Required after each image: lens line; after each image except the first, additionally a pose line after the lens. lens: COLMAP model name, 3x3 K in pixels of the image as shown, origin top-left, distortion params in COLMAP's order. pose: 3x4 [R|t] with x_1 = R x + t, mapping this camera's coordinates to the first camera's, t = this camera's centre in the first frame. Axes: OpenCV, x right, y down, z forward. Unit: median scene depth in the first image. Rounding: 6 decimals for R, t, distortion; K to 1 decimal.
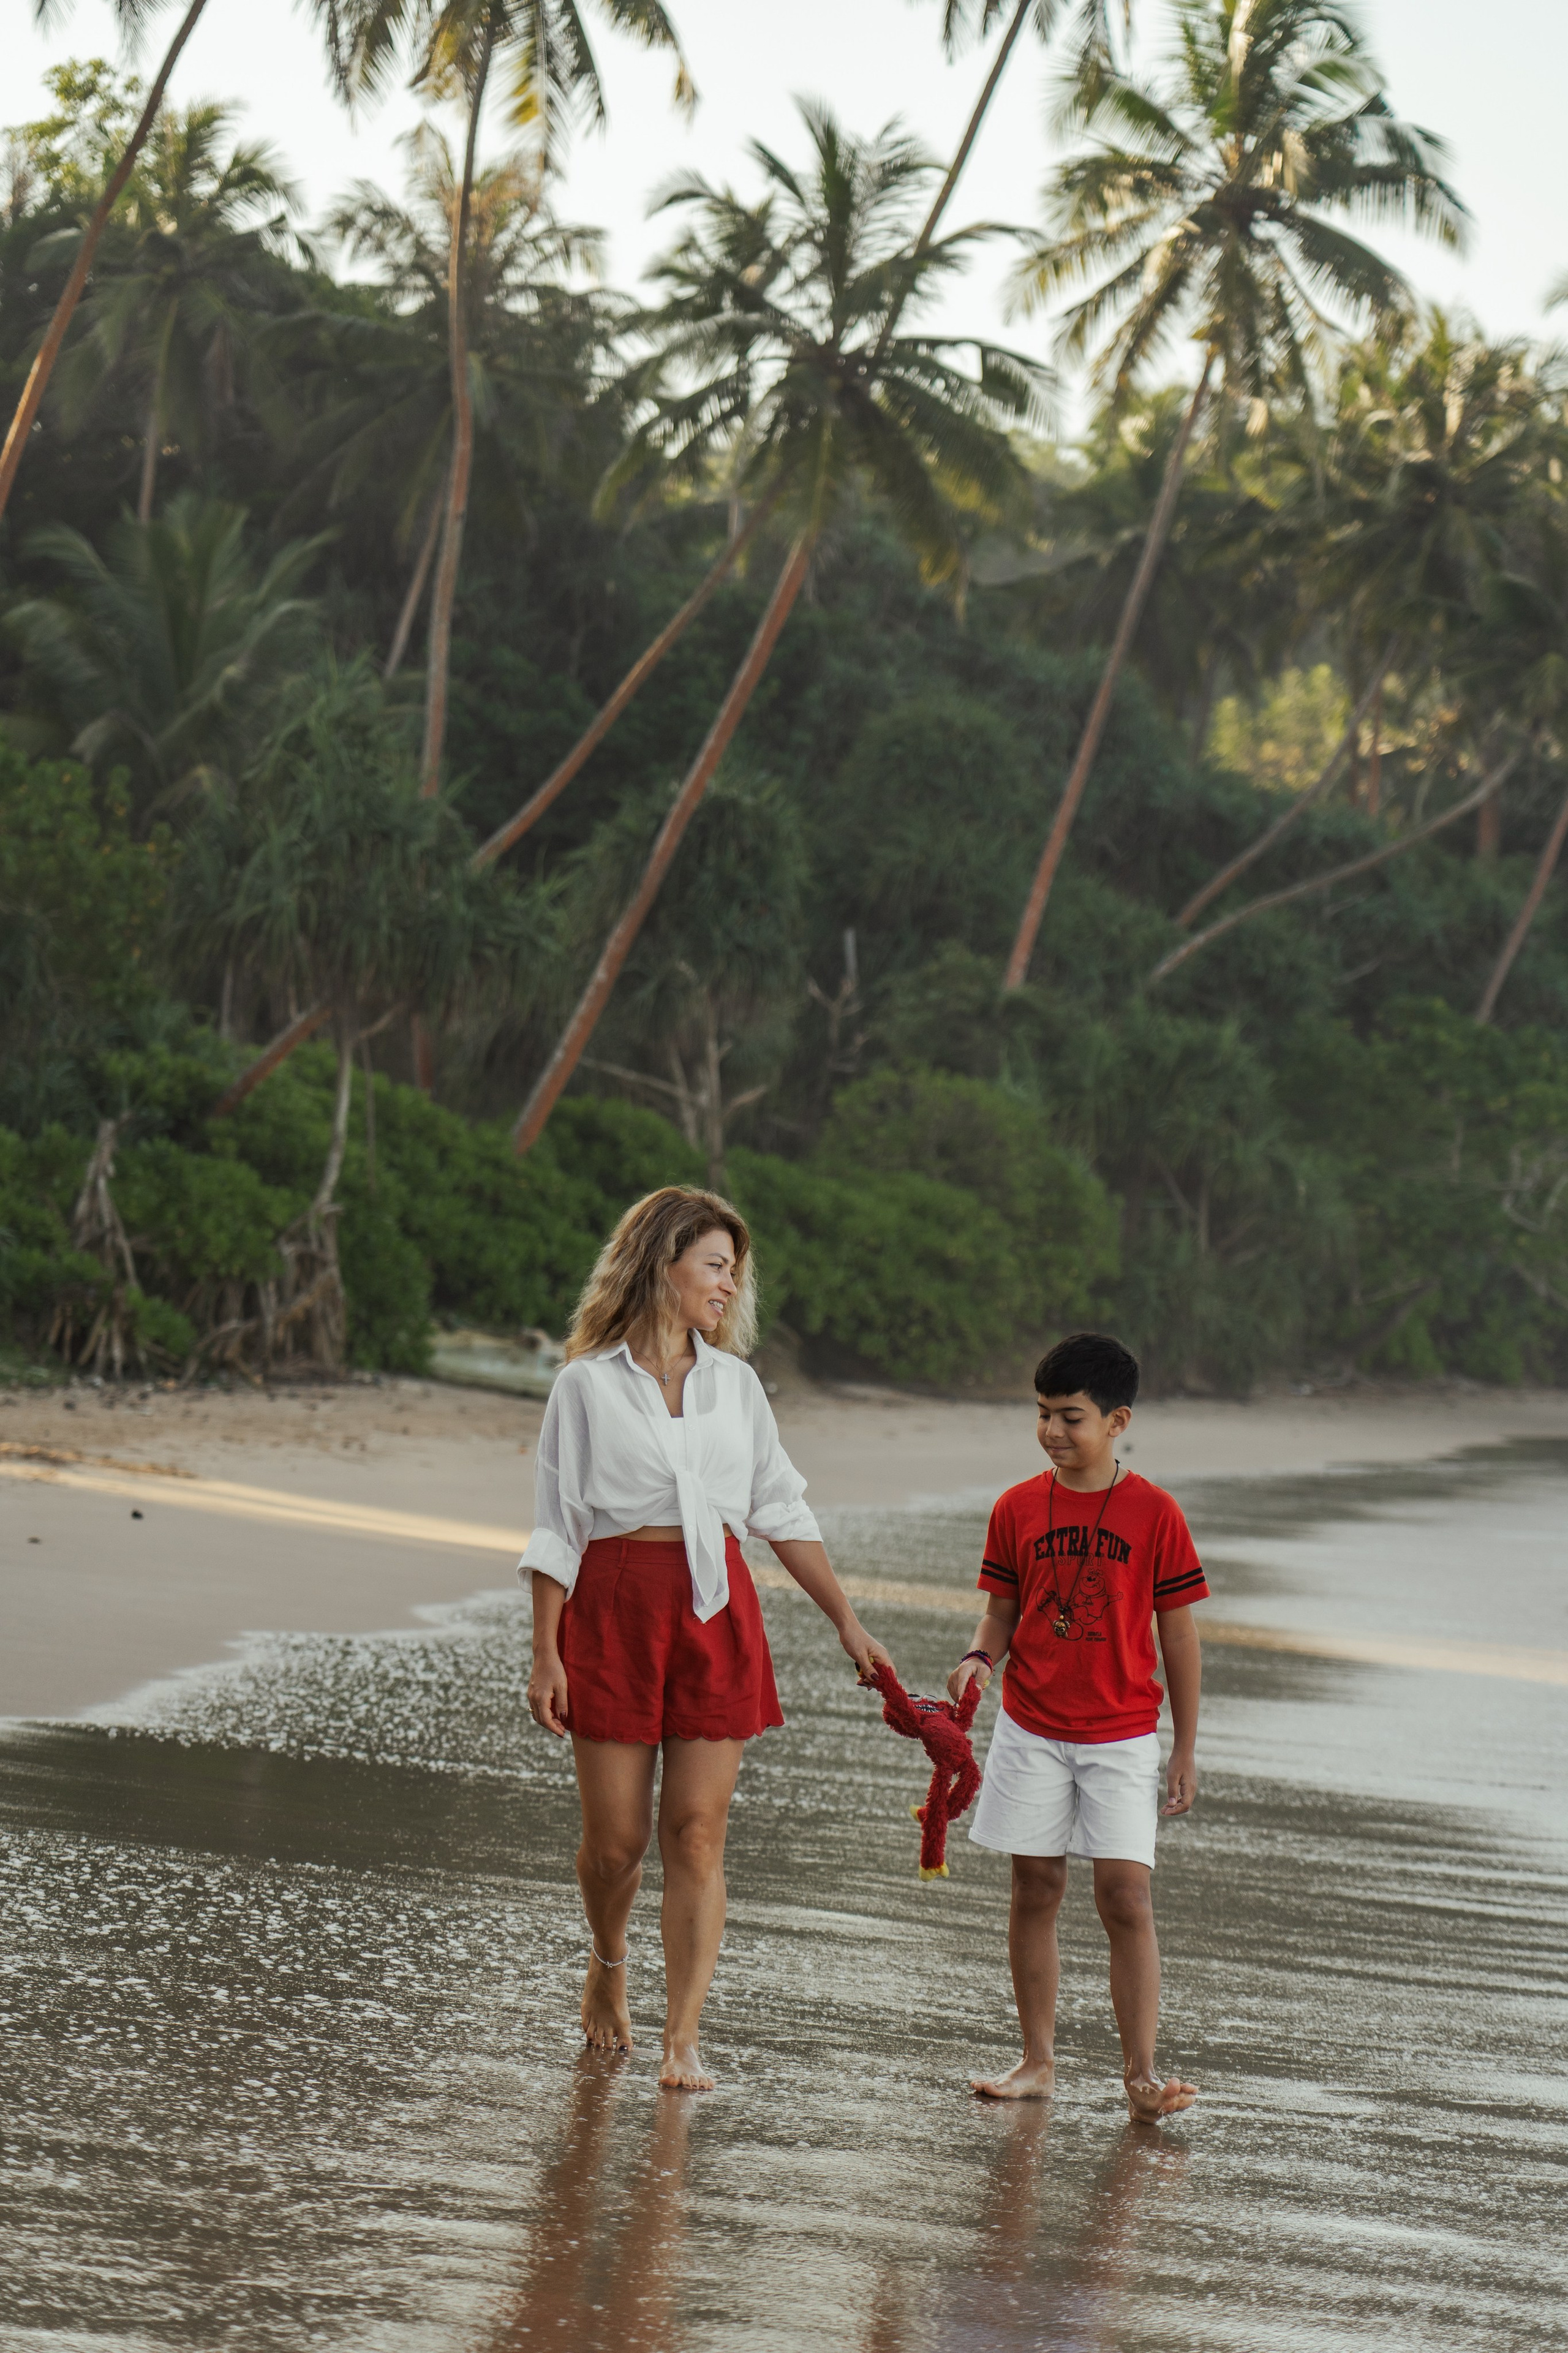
lens RADIAL K [[6939.4, 0, 720.5], [0, 6939.4, 1173.5], [0, 0, 1]] dist [0.068754, -1.607026]
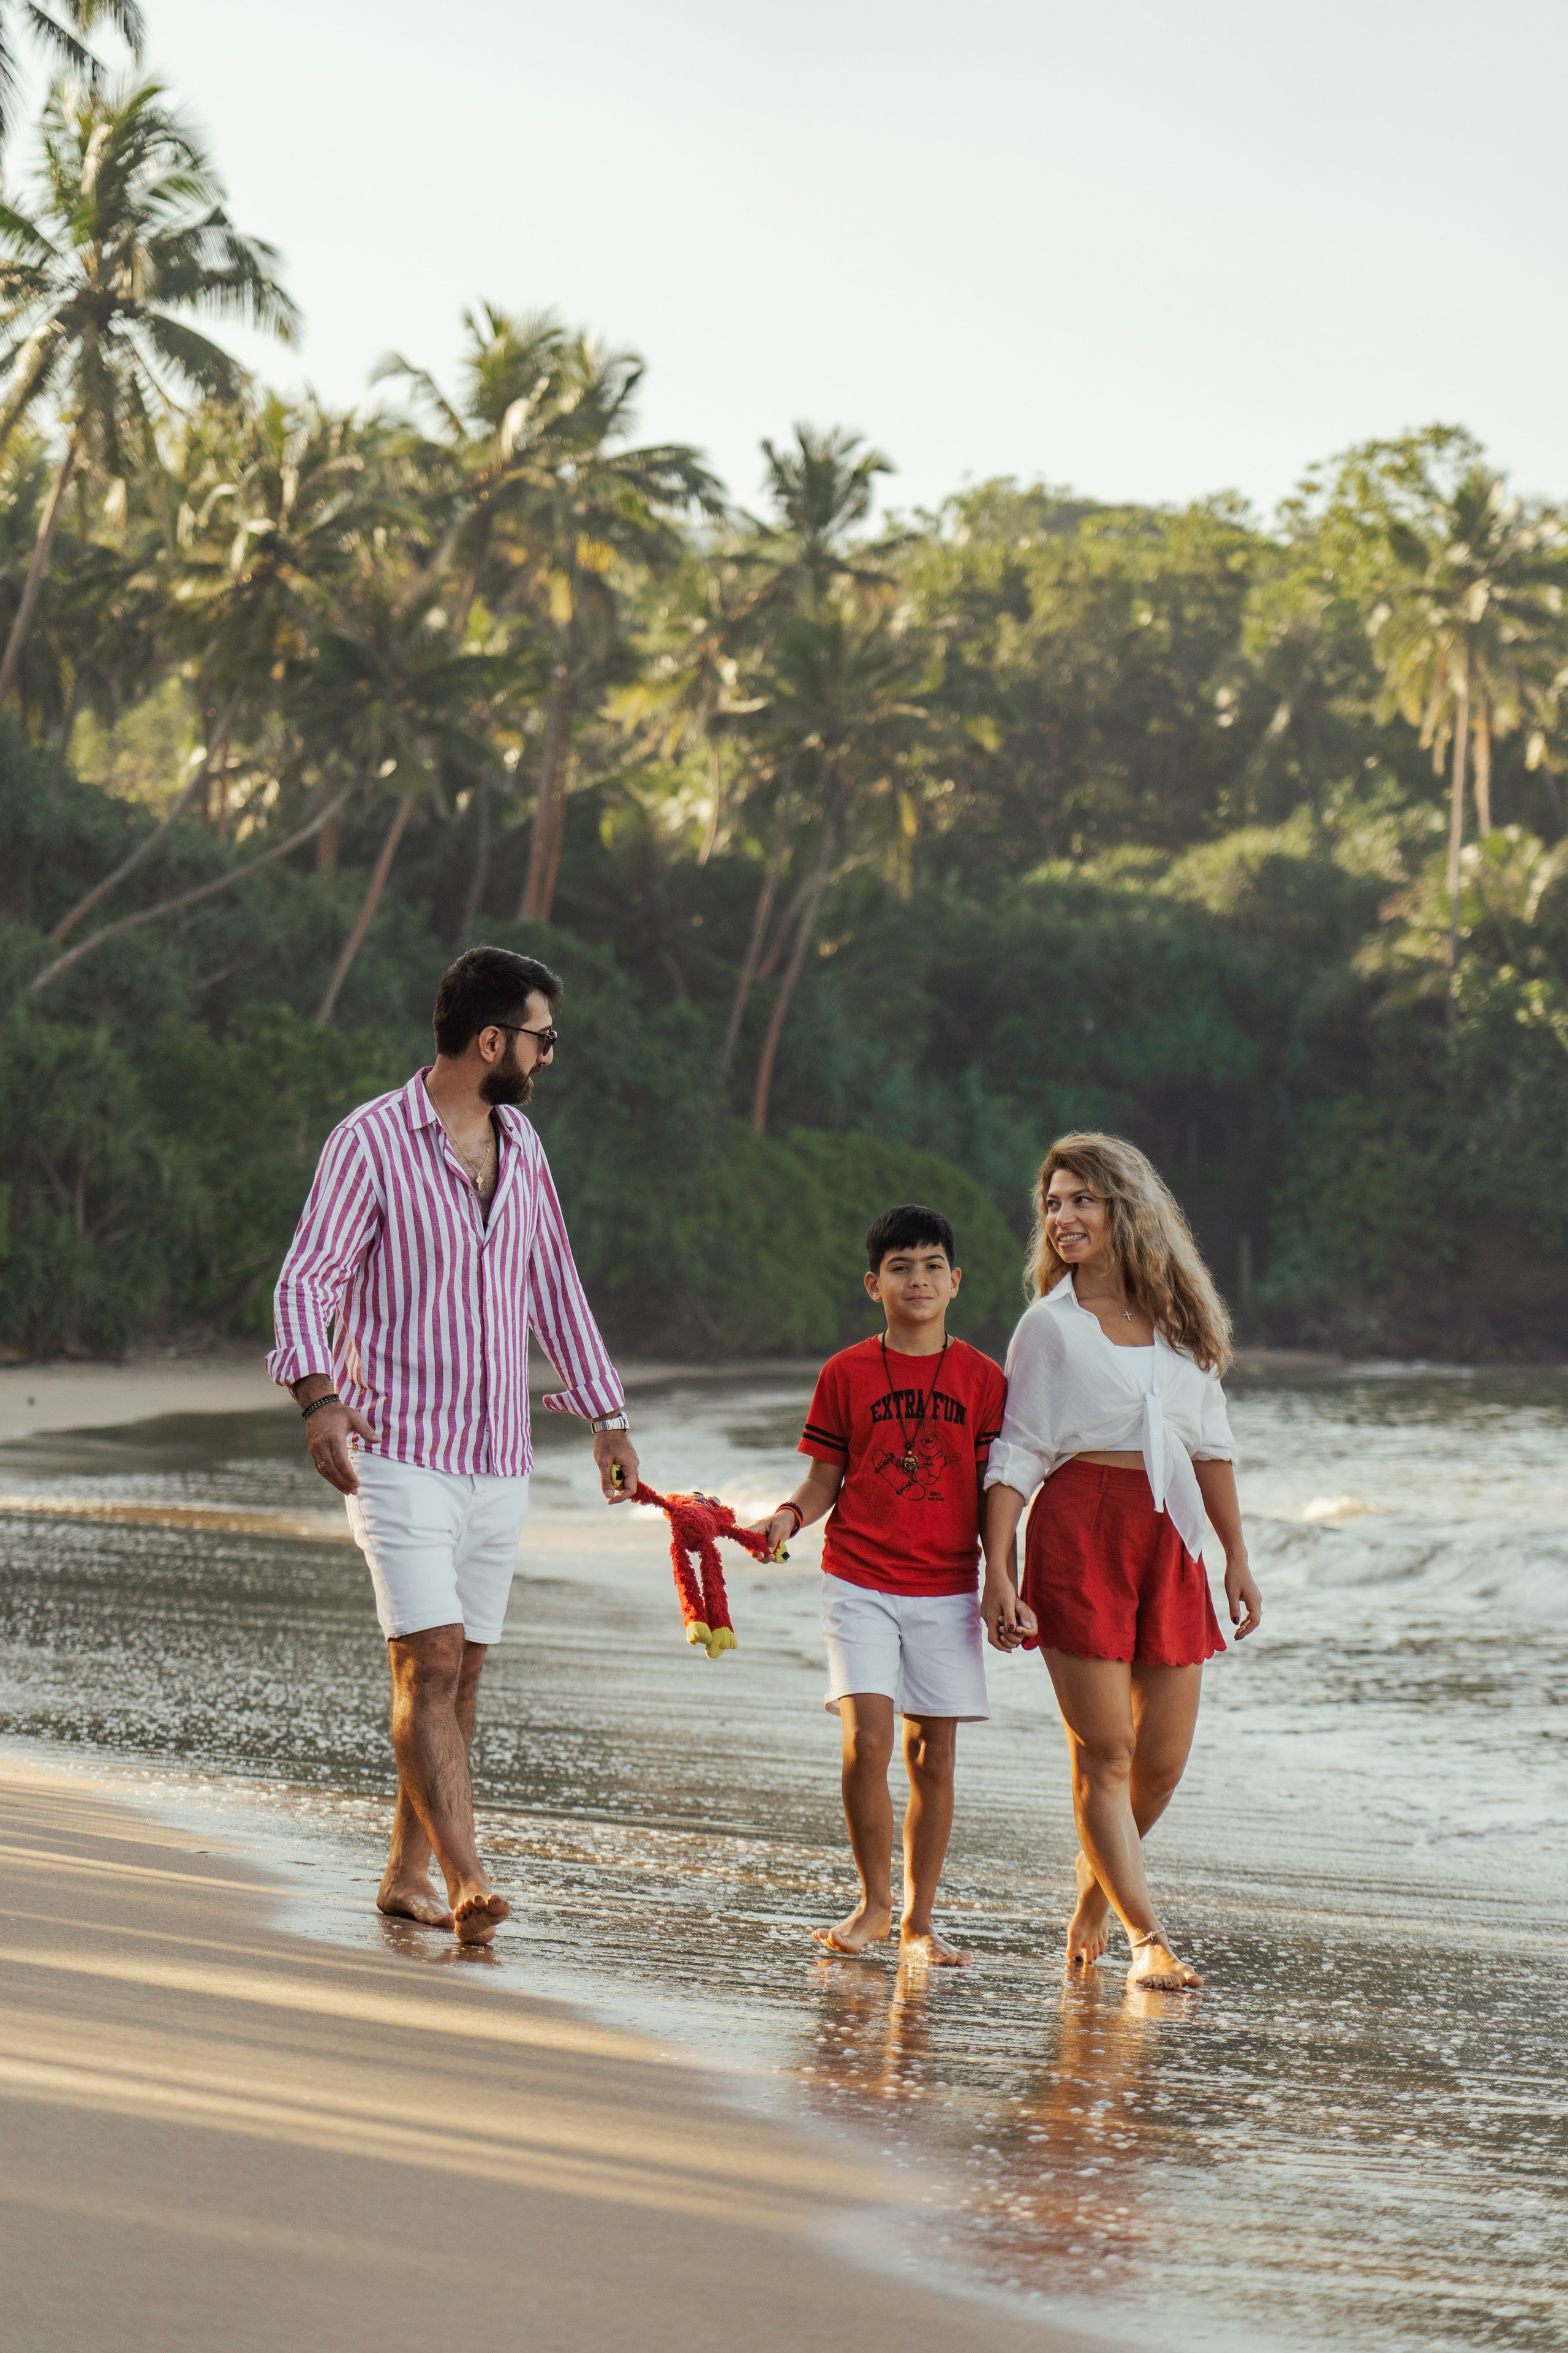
lens RADIAL K [[6939.4, 0, 720.5], [0, 6939.4, 1173.5], [0, 0, 1]] dist [0.068754, -1.607026]
pose [[0.986315, -0.014267, 0.164251, -0.013102], [0.013575, 0.999894, 0.005337, -0.002815], [-0.164309, -0.003034, 0.986404, -0.132320]]
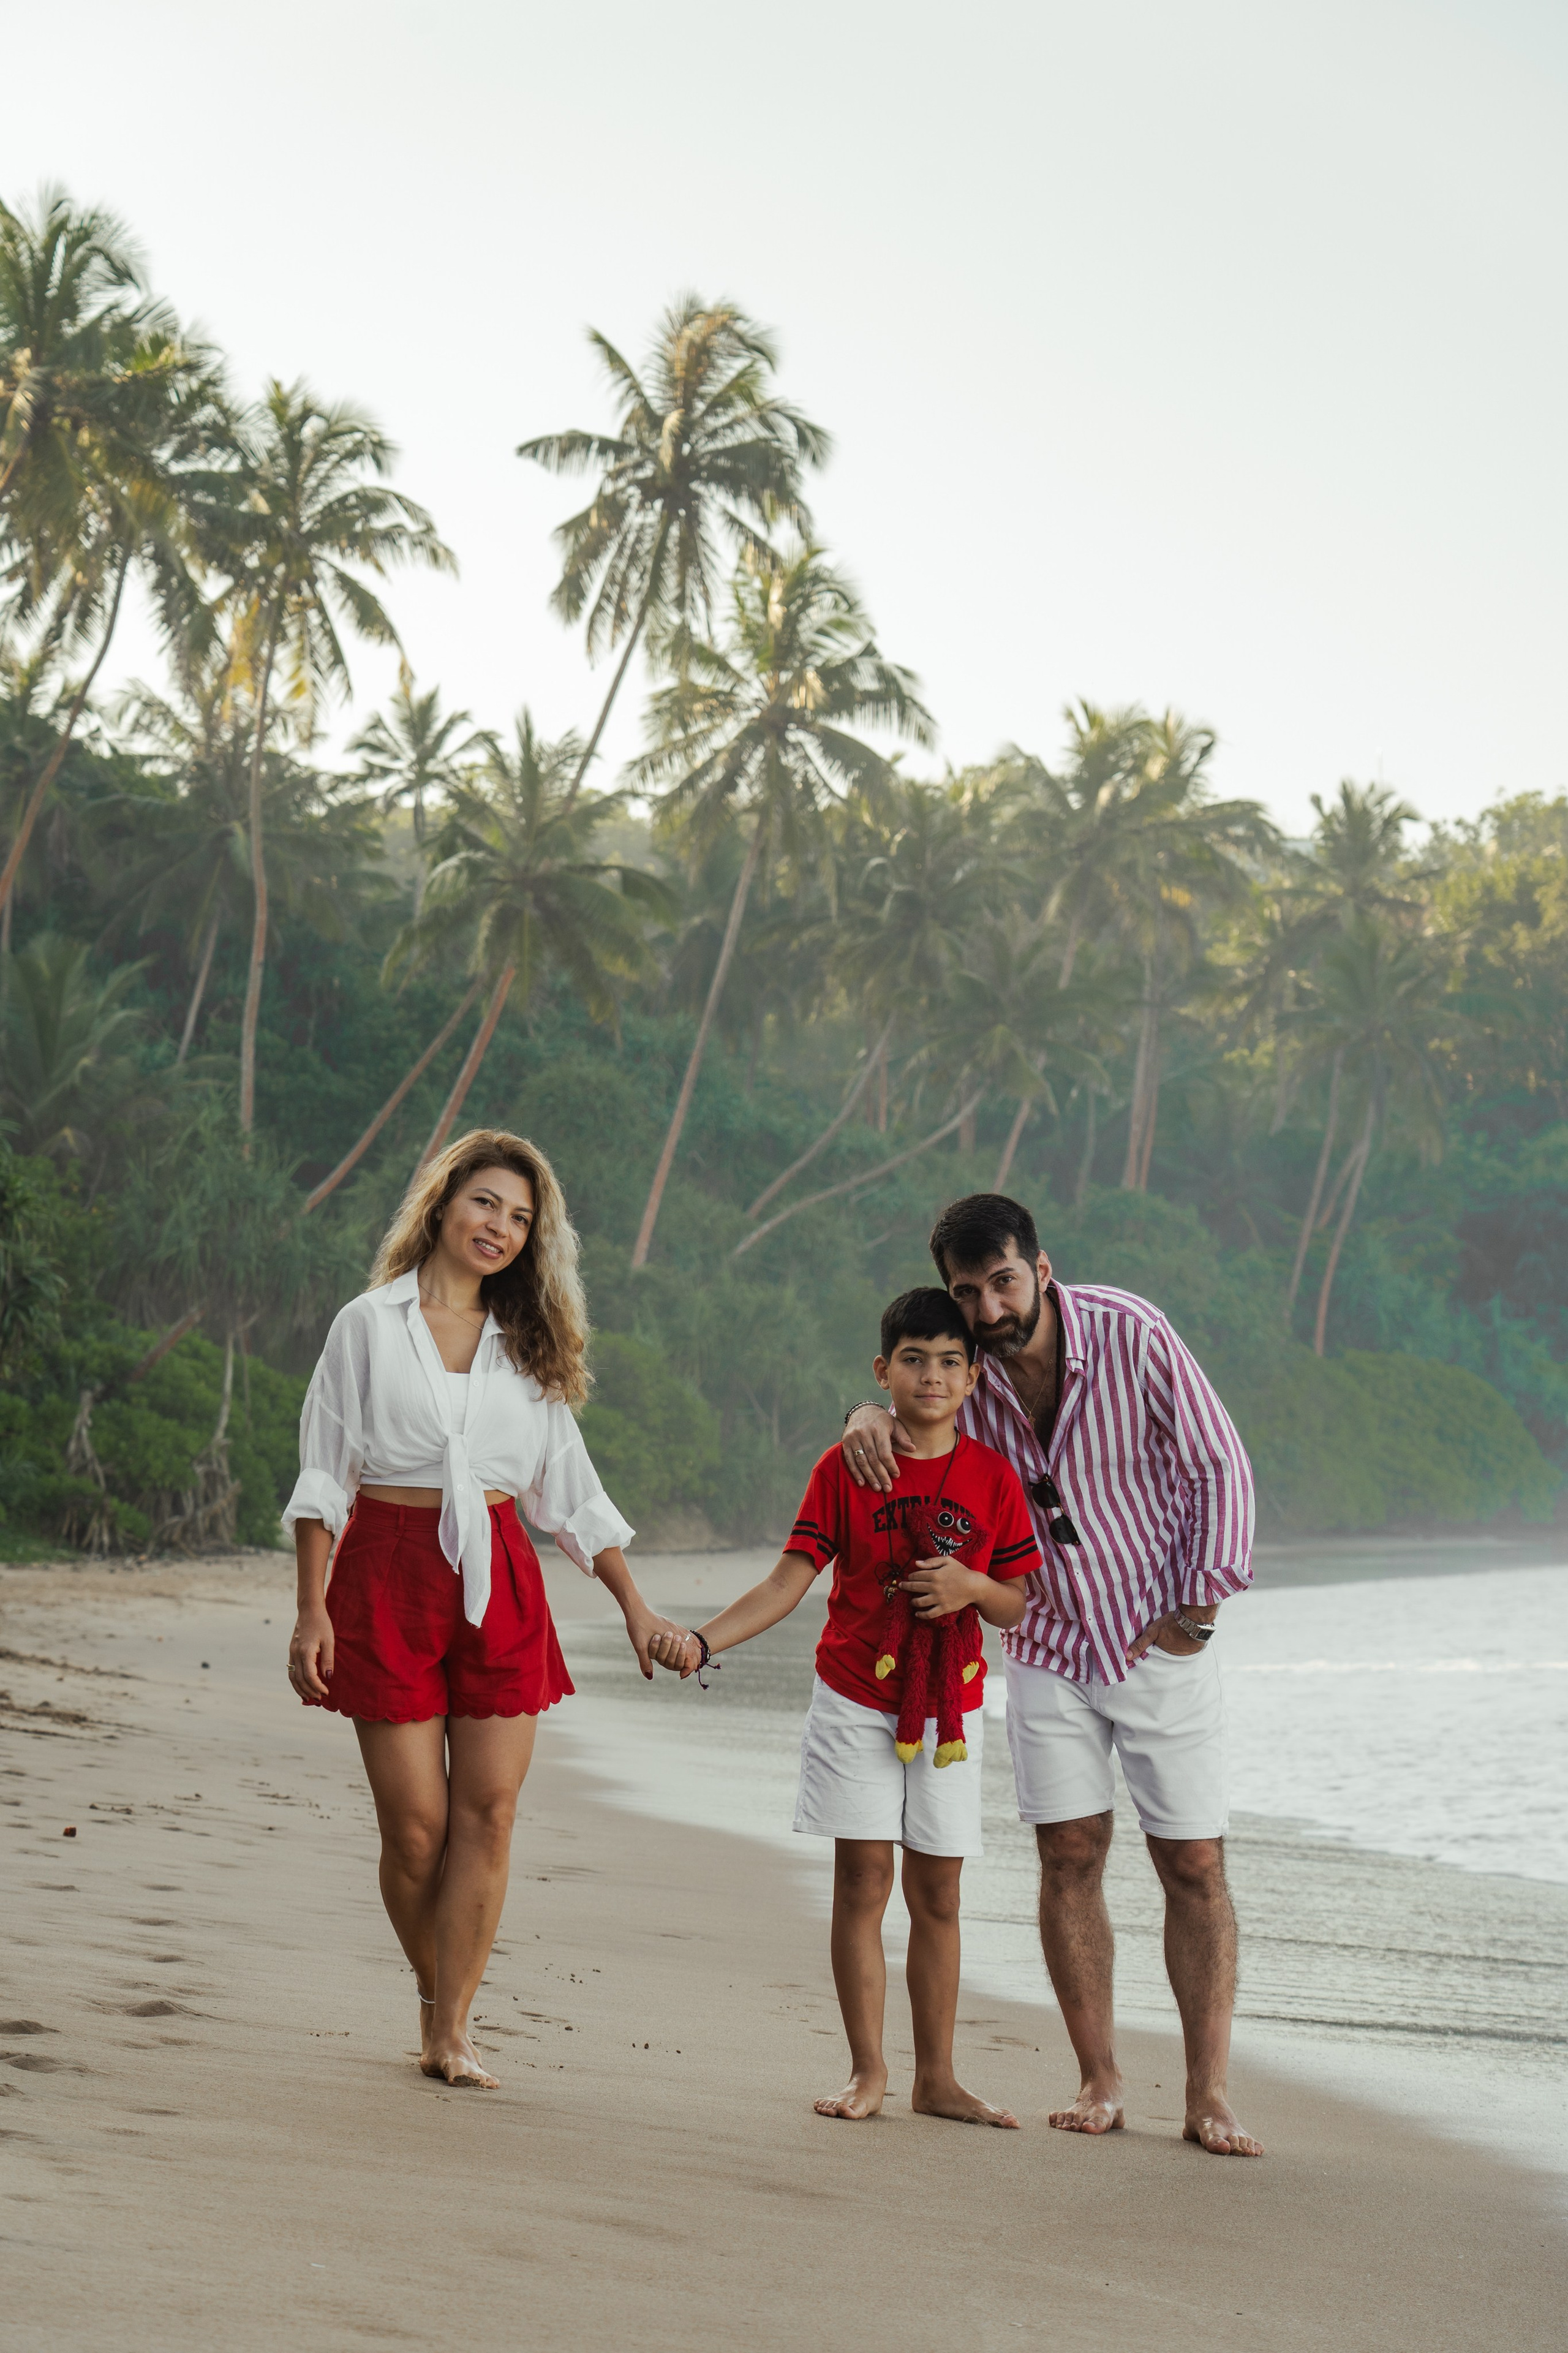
lens RADIAL K [[6061.1, 0, 778.8], [0, 6061.1, 999.4], [0, 0, 1]] dist [0.022289, -0.556303]
pose [[0.996704, -0.026903, 0.076527, -0.023422], [0.031465, 0.997760, -0.059036, -0.006810], [-0.074767, 0.061249, 0.995318, -0.255815]]
